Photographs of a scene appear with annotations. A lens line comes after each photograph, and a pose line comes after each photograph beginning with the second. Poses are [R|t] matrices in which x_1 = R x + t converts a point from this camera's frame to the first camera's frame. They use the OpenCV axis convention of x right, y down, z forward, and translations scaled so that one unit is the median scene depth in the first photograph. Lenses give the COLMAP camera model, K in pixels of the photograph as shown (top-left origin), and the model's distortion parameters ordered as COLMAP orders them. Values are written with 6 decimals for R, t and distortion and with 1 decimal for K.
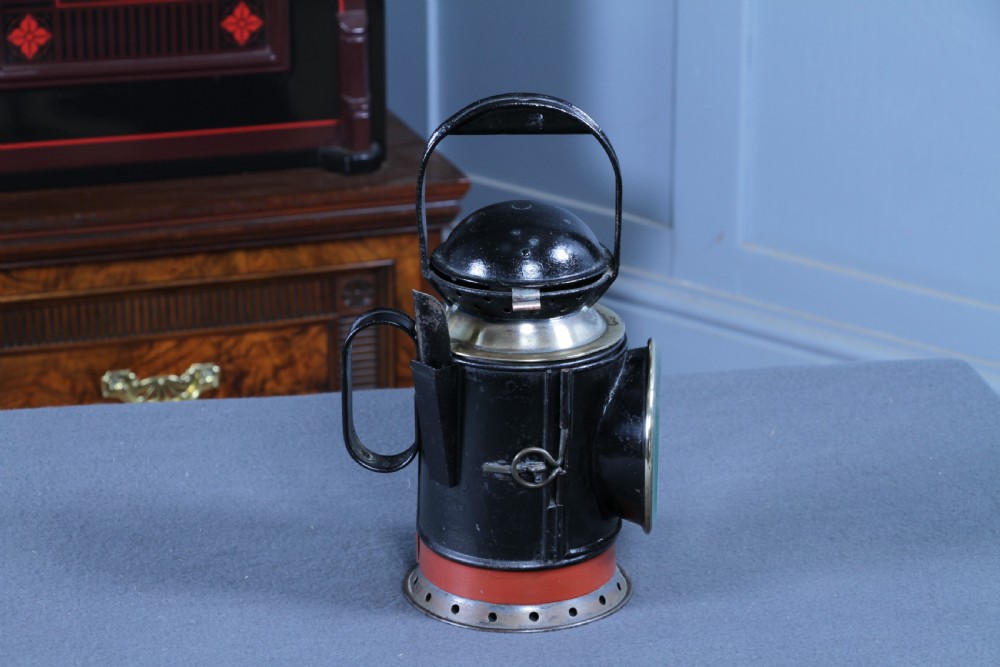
lens RADIAL K [[2723.5, 0, 497.0], [0, 2723.5, 332.4], [0, 0, 1]] dist [0.296024, 0.468943]
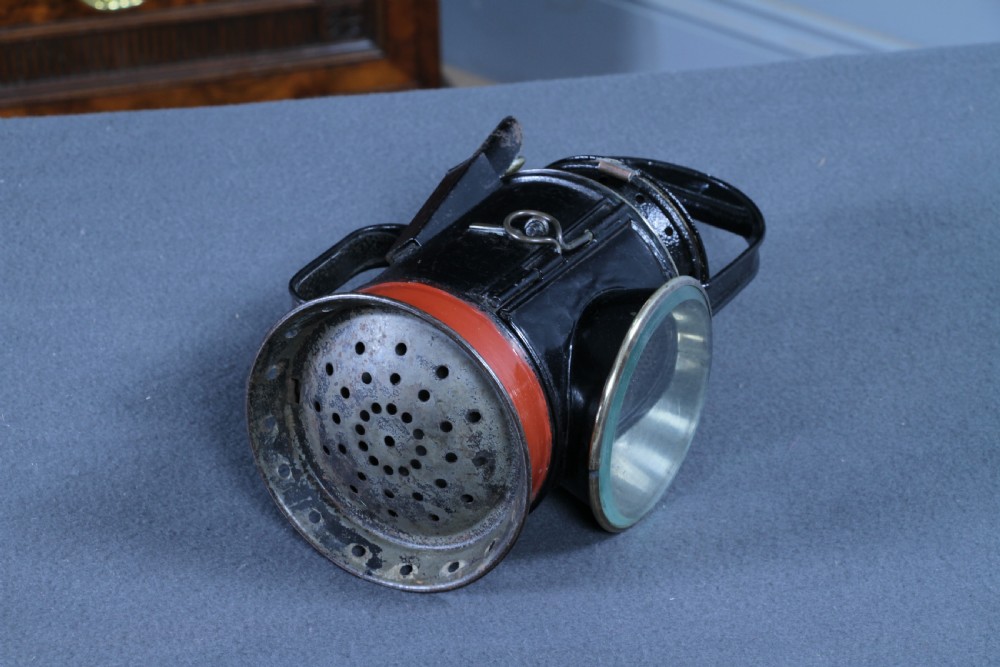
lens RADIAL K [[2694.0, 0, 506.8], [0, 2694.0, 375.3], [0, 0, 1]] dist [0.294669, 0.760121]
pose [[0.999961, -0.006243, -0.006190, 0.013942], [0.007386, 0.978433, 0.206433, -0.068405], [0.004767, -0.206471, 0.978441, 0.222079]]
